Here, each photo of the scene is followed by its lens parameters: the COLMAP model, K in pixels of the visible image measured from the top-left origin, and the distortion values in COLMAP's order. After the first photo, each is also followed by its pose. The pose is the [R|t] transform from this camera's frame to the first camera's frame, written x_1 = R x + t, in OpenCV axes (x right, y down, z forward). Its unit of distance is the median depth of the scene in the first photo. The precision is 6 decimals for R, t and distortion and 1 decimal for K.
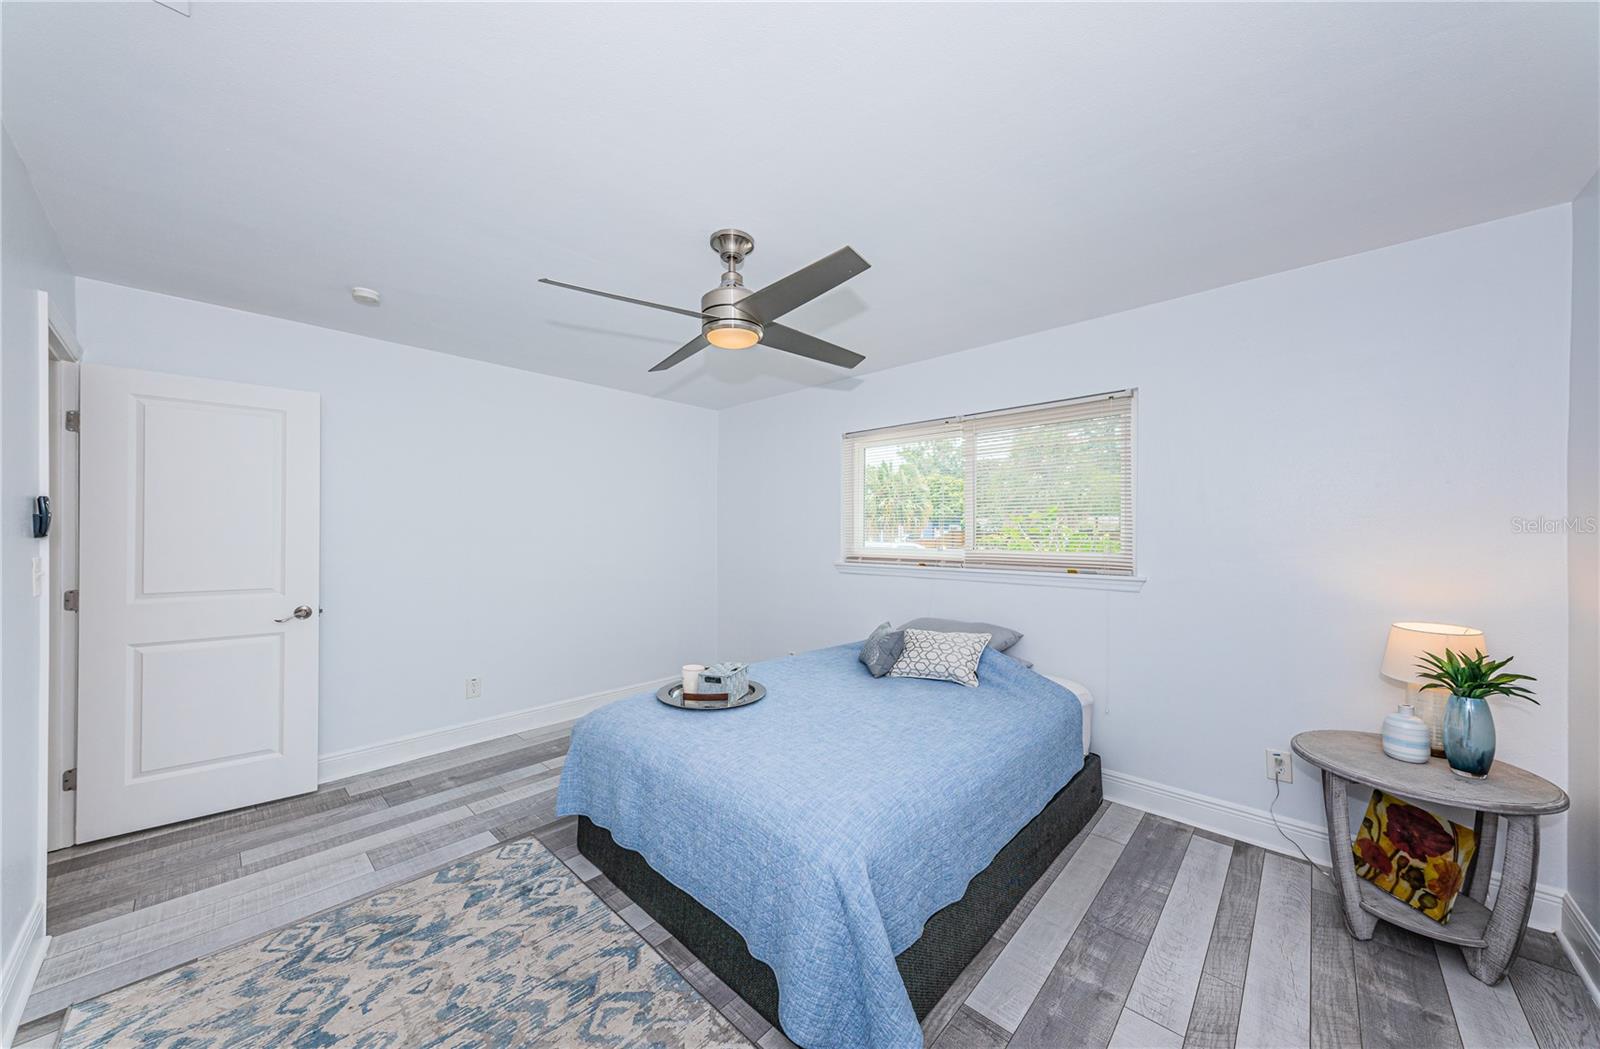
lens RADIAL K [[544.3, 0, 803.5], [0, 544.3, 527.8], [0, 0, 1]] dist [0.004617, -0.000520]
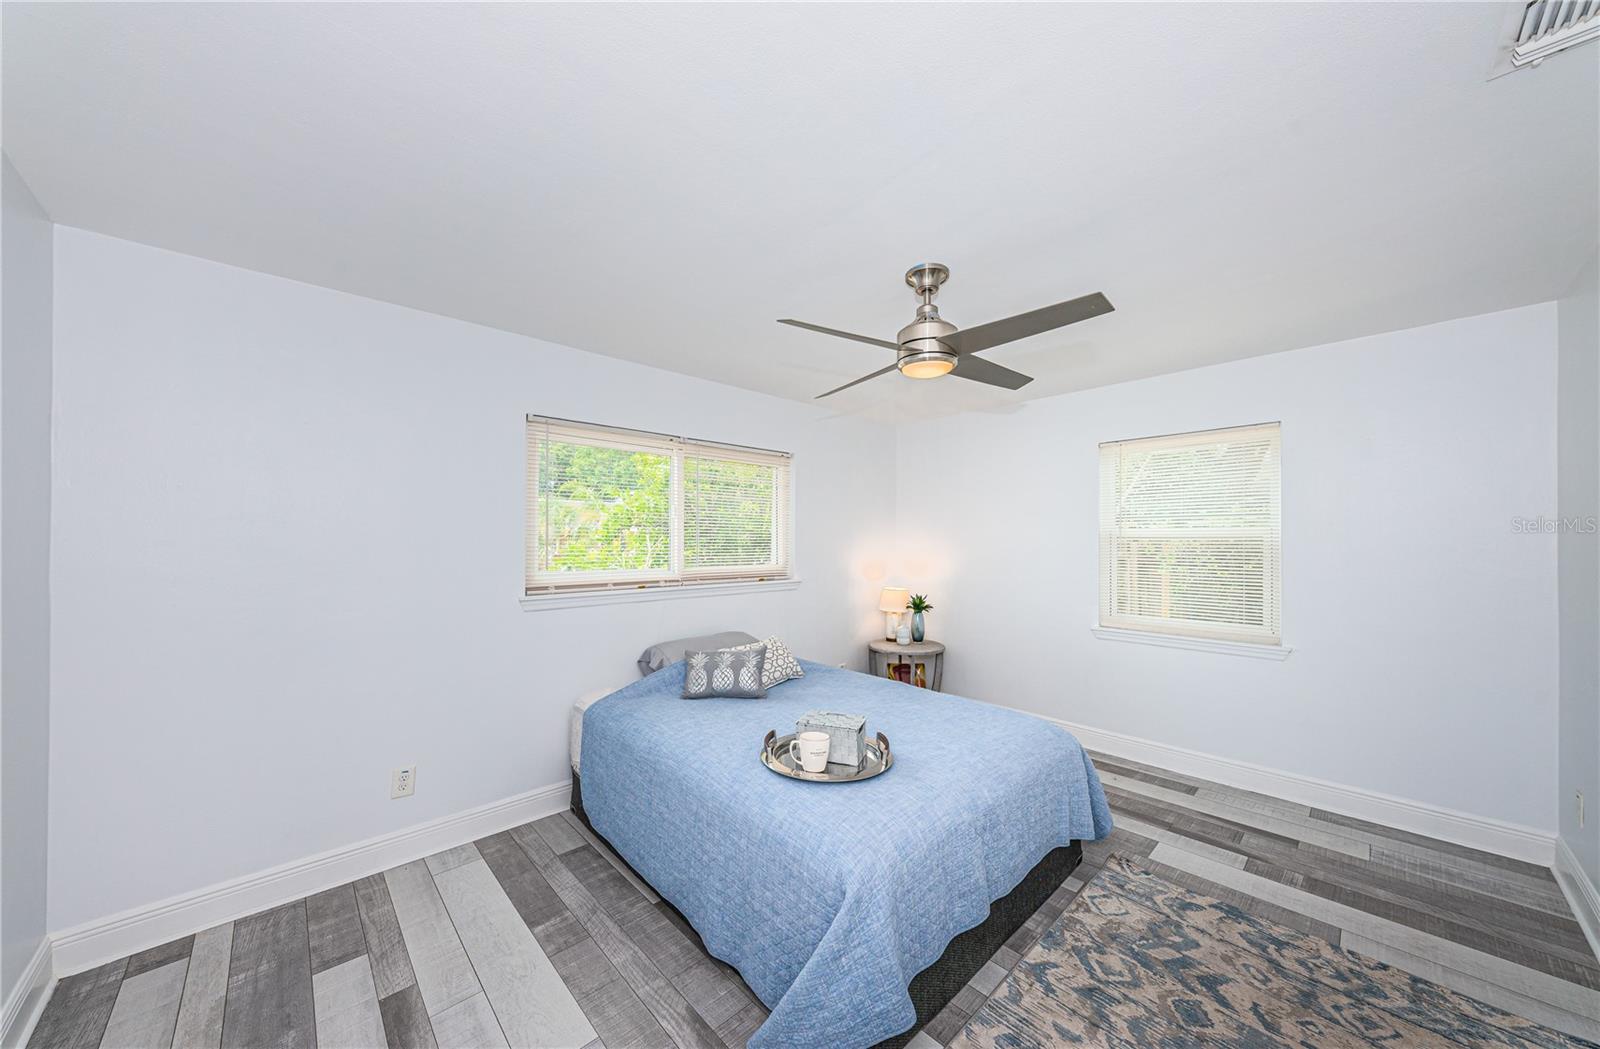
lens RADIAL K [[544.3, 0, 801.4], [0, 544.3, 536.7], [0, 0, 1]] dist [0.004617, -0.000520]
pose [[0.075557, 0.009931, 0.997092, -1.363353], [-0.003088, 0.999948, -0.009725, -0.019805], [-0.997137, -0.002344, 0.075584, 1.355154]]
